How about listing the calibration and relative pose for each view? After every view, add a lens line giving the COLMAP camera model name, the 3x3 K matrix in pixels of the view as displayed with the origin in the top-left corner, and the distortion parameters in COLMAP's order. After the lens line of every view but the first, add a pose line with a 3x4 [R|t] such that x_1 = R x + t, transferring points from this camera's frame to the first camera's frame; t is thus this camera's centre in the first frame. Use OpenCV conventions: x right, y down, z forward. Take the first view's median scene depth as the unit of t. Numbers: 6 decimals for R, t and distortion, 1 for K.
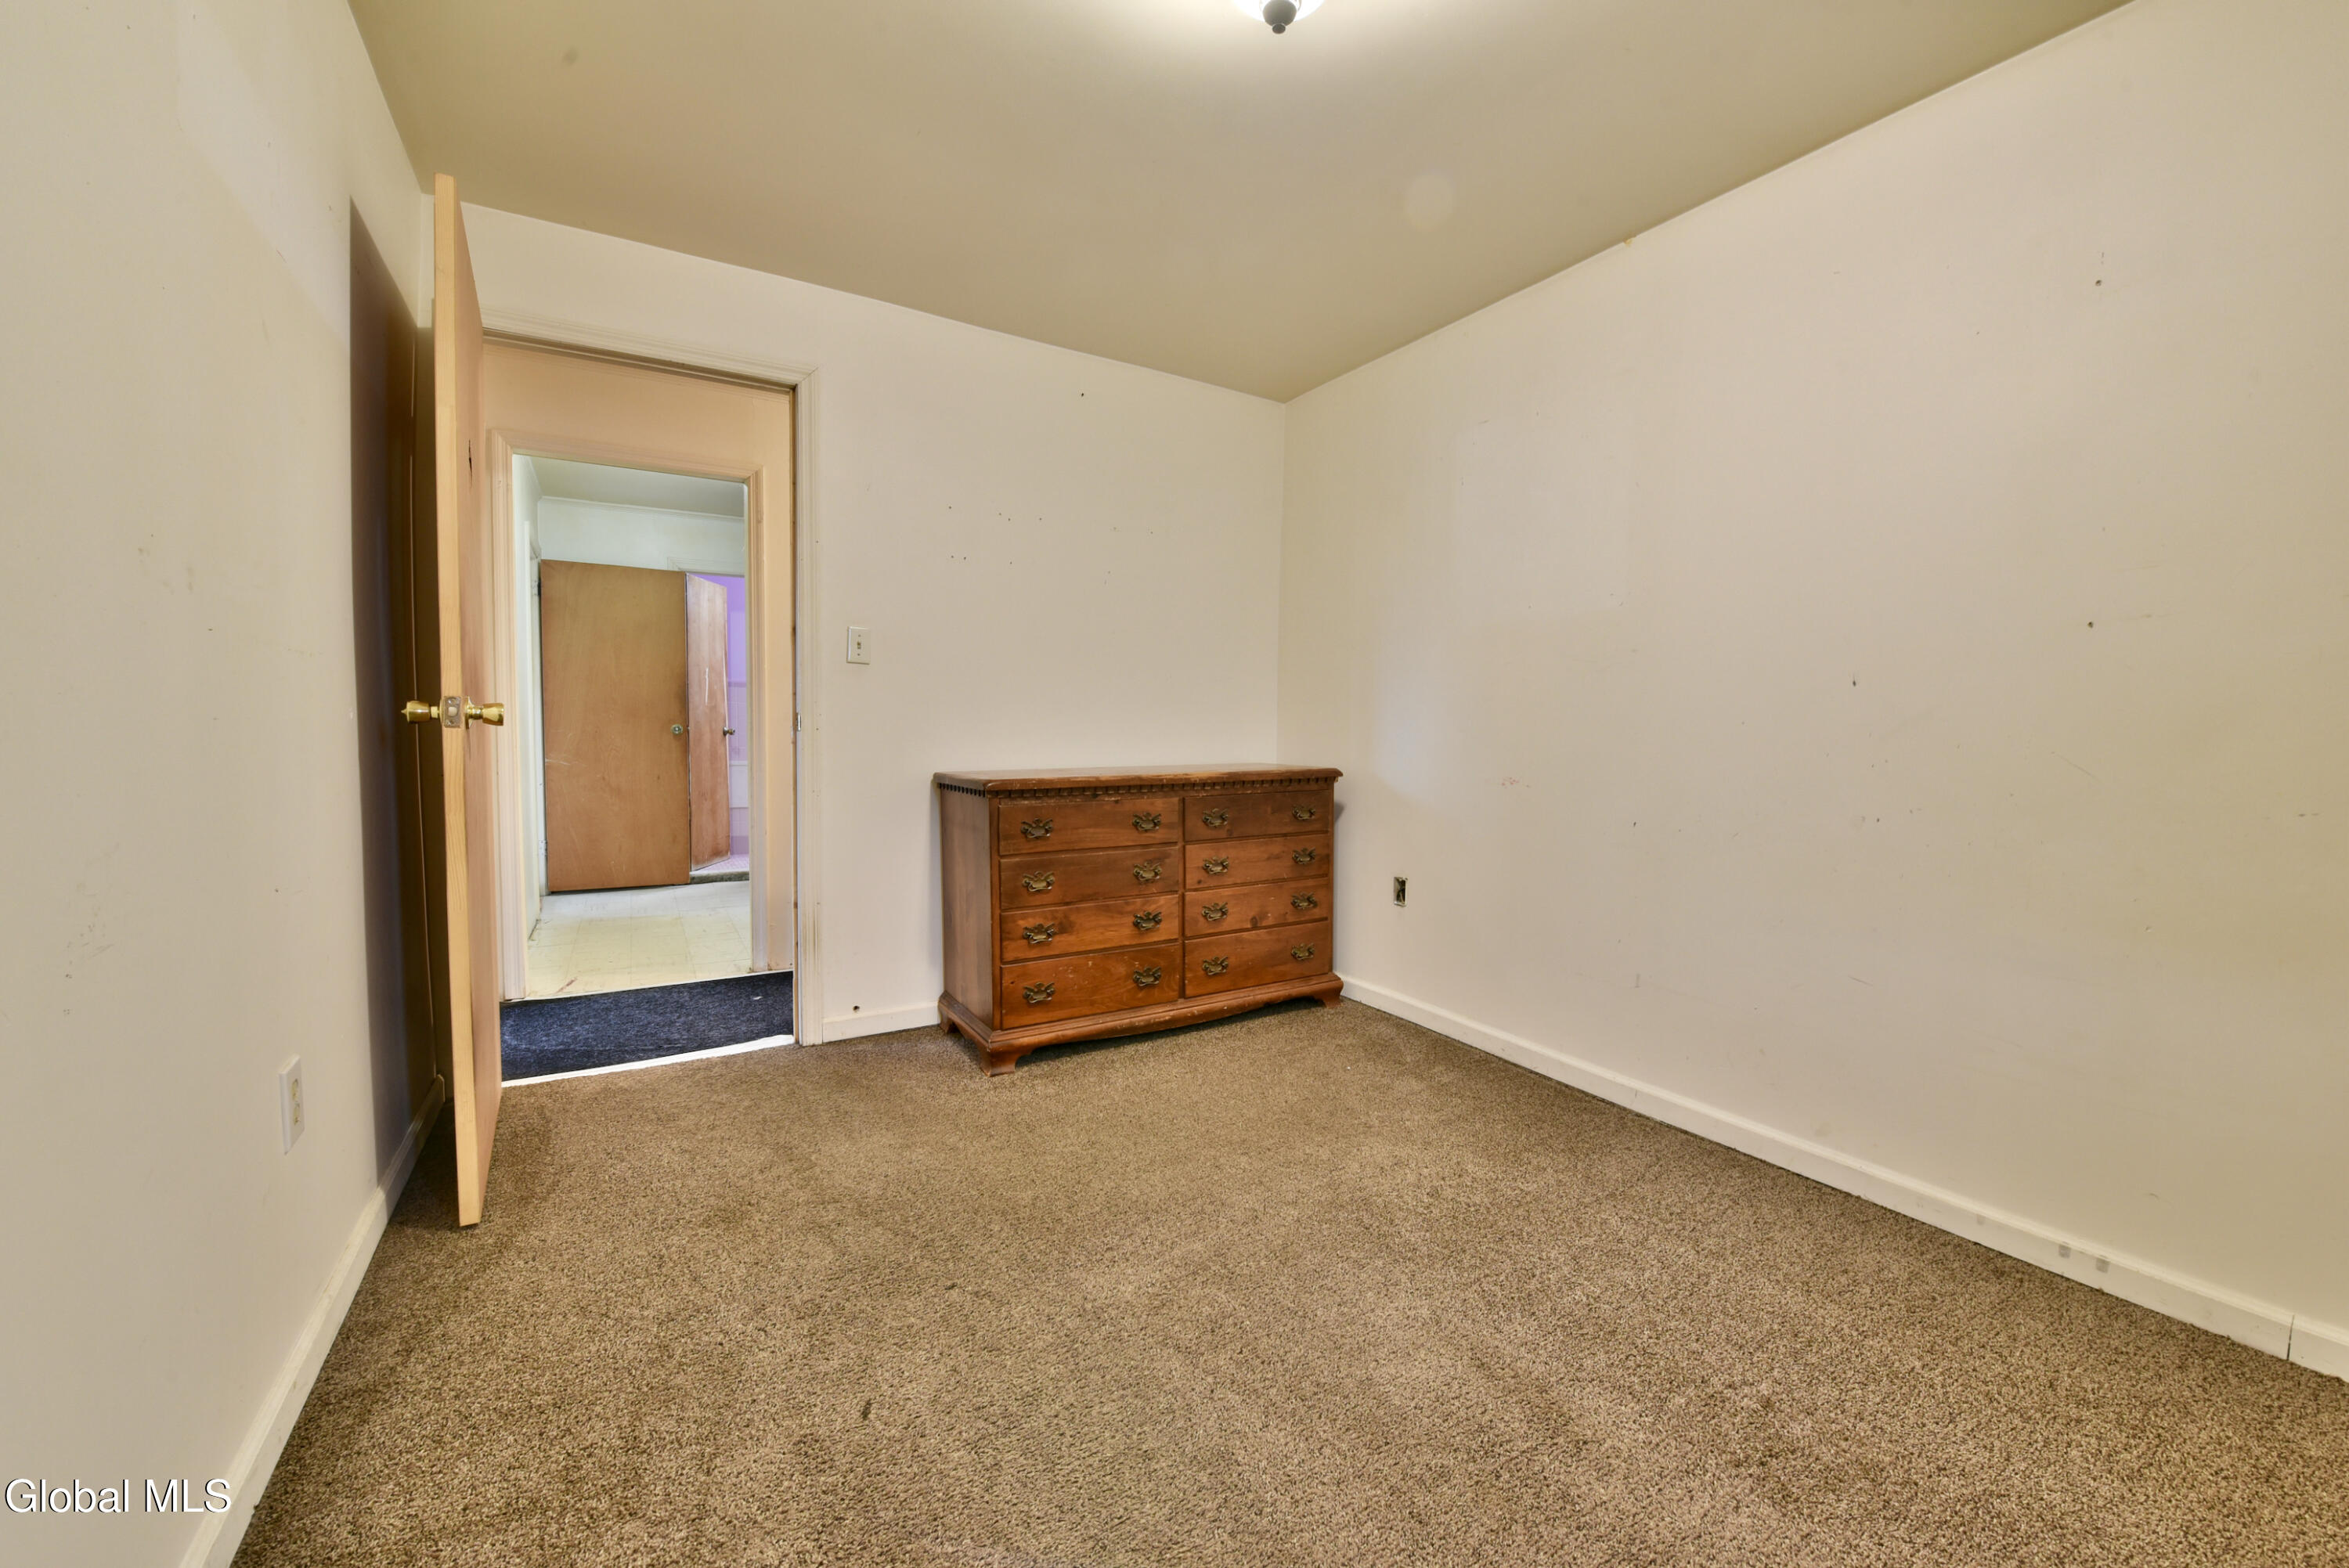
lens RADIAL K [[928.2, 0, 1174.5], [0, 928.2, 784.0], [0, 0, 1]] dist [-0.009016, -0.003496]
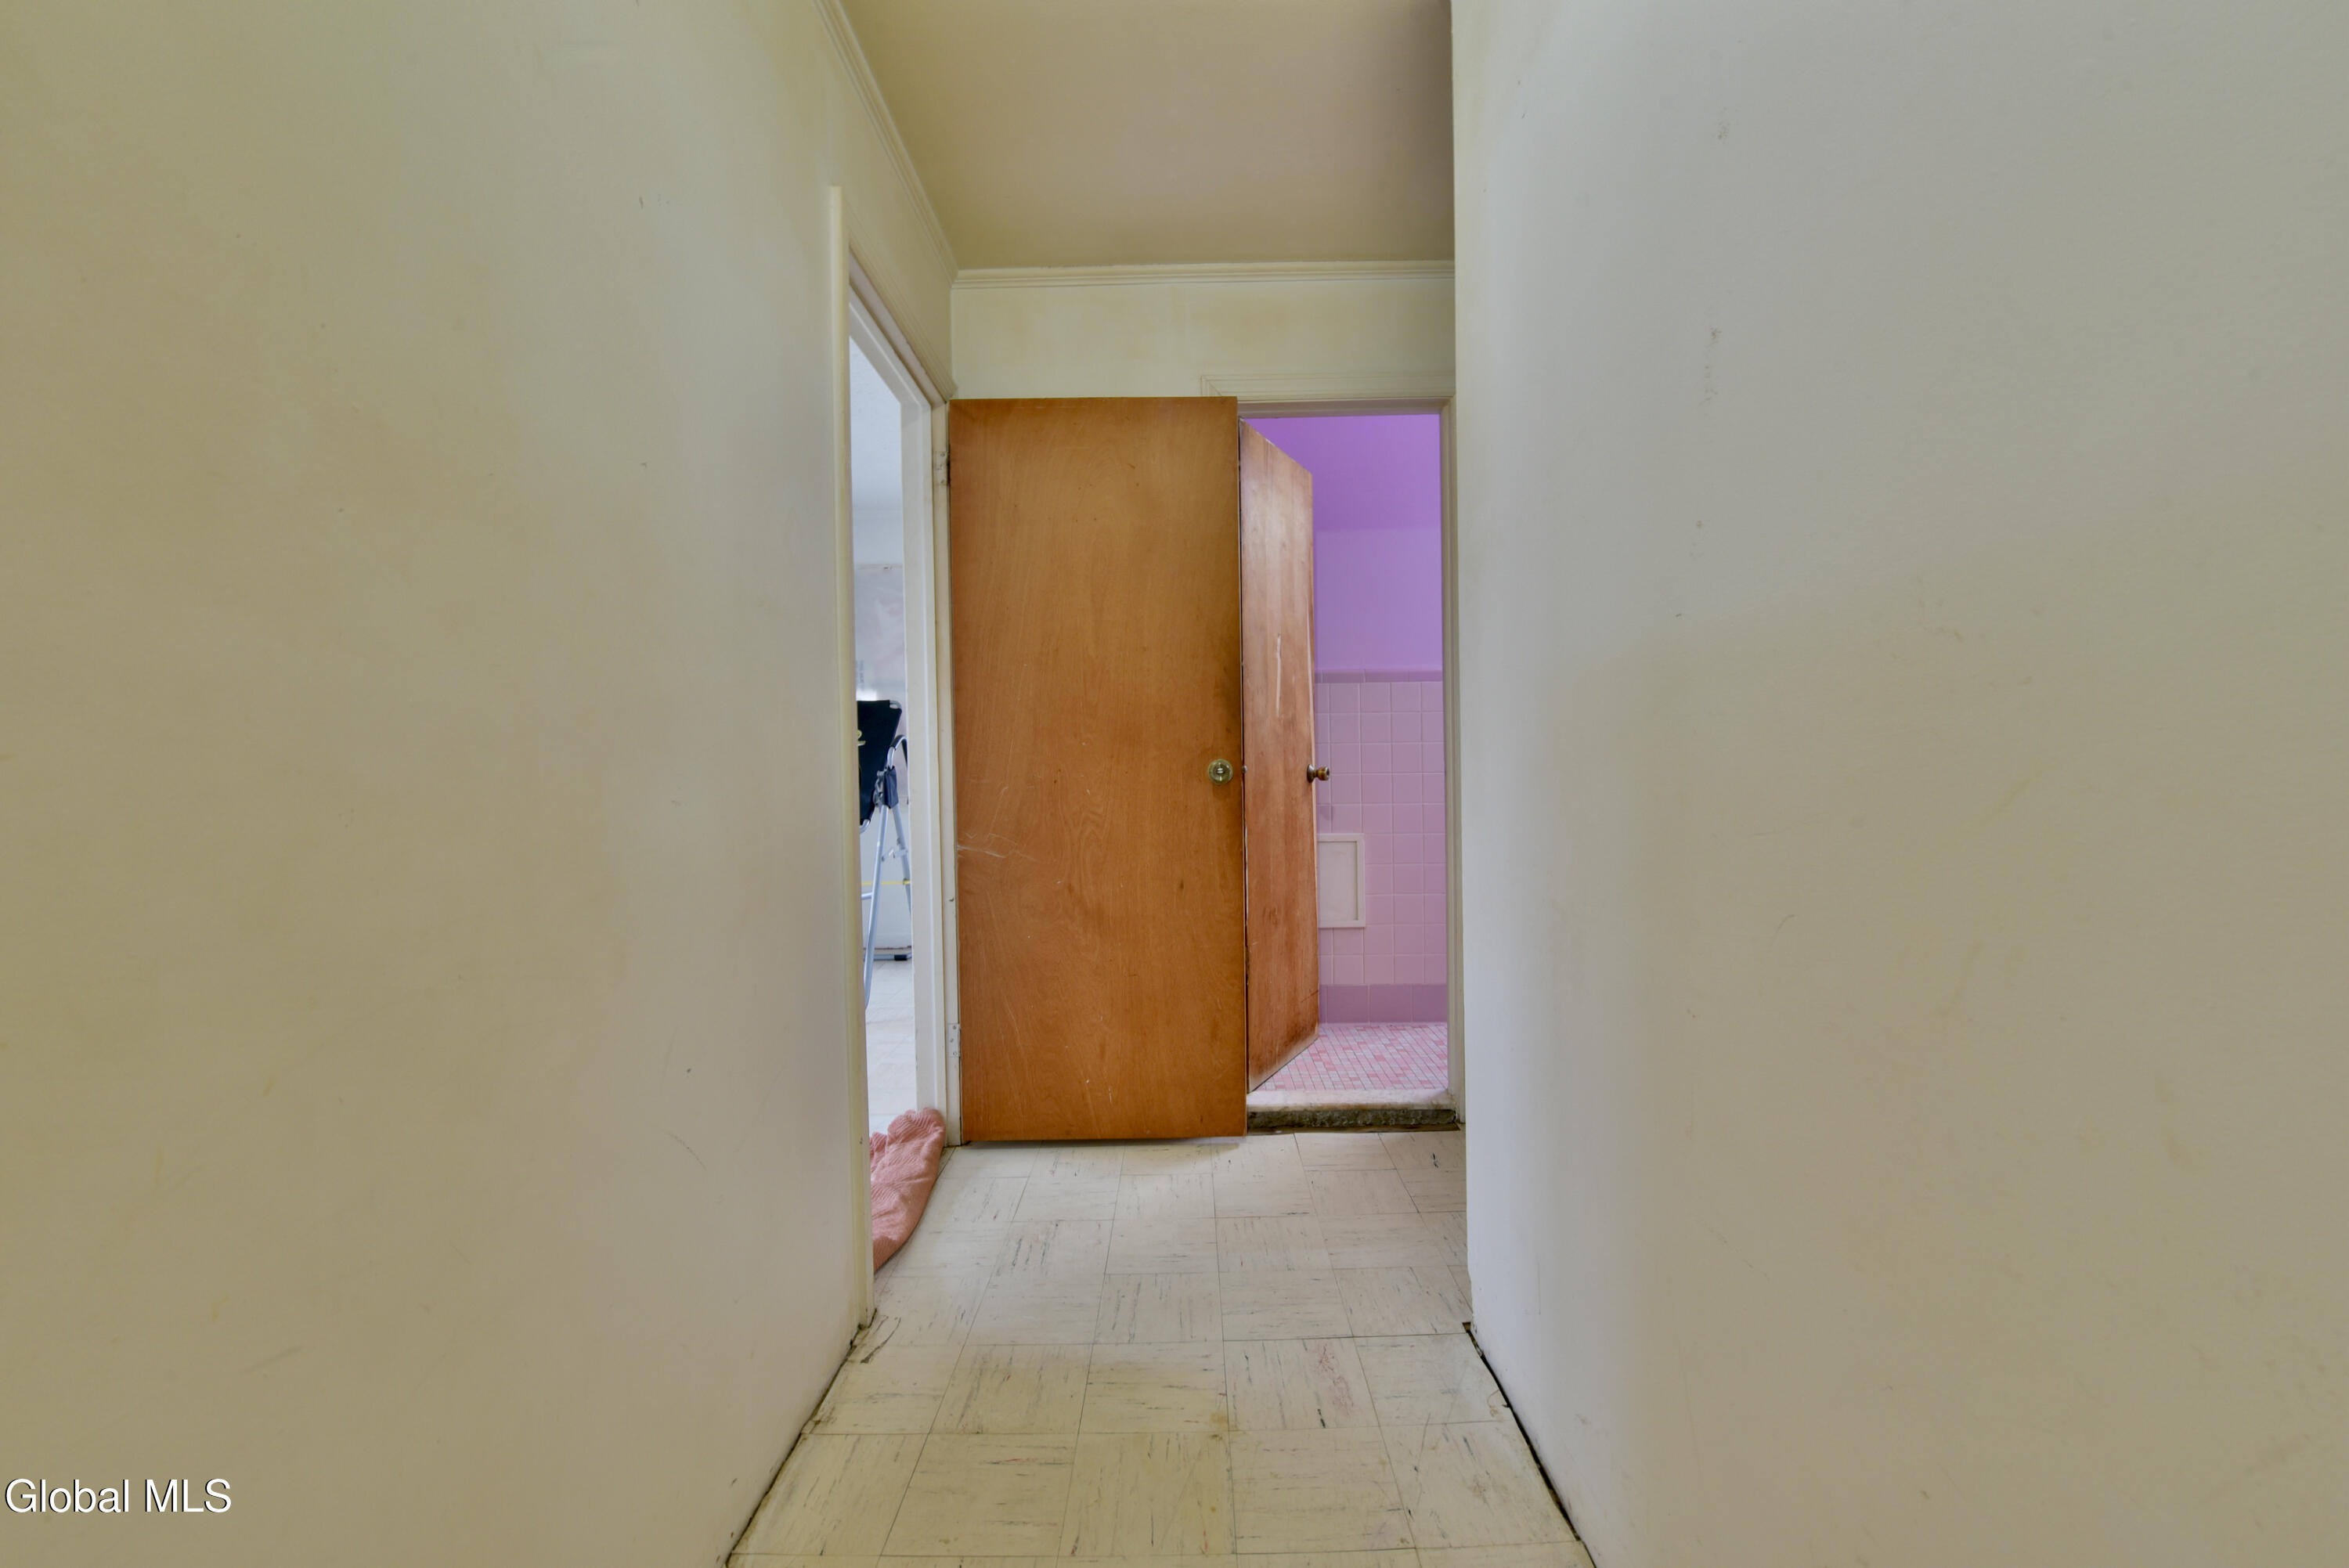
lens RADIAL K [[968.9, 0, 1179.6], [0, 968.9, 786.0], [0, 0, 1]] dist [-0.014541, -0.003475]
pose [[0.858433, -0.013469, -0.512748, -0.306505], [-0.005670, 0.999345, -0.035744, -0.034250], [0.512894, 0.033591, 0.857795, 0.573386]]
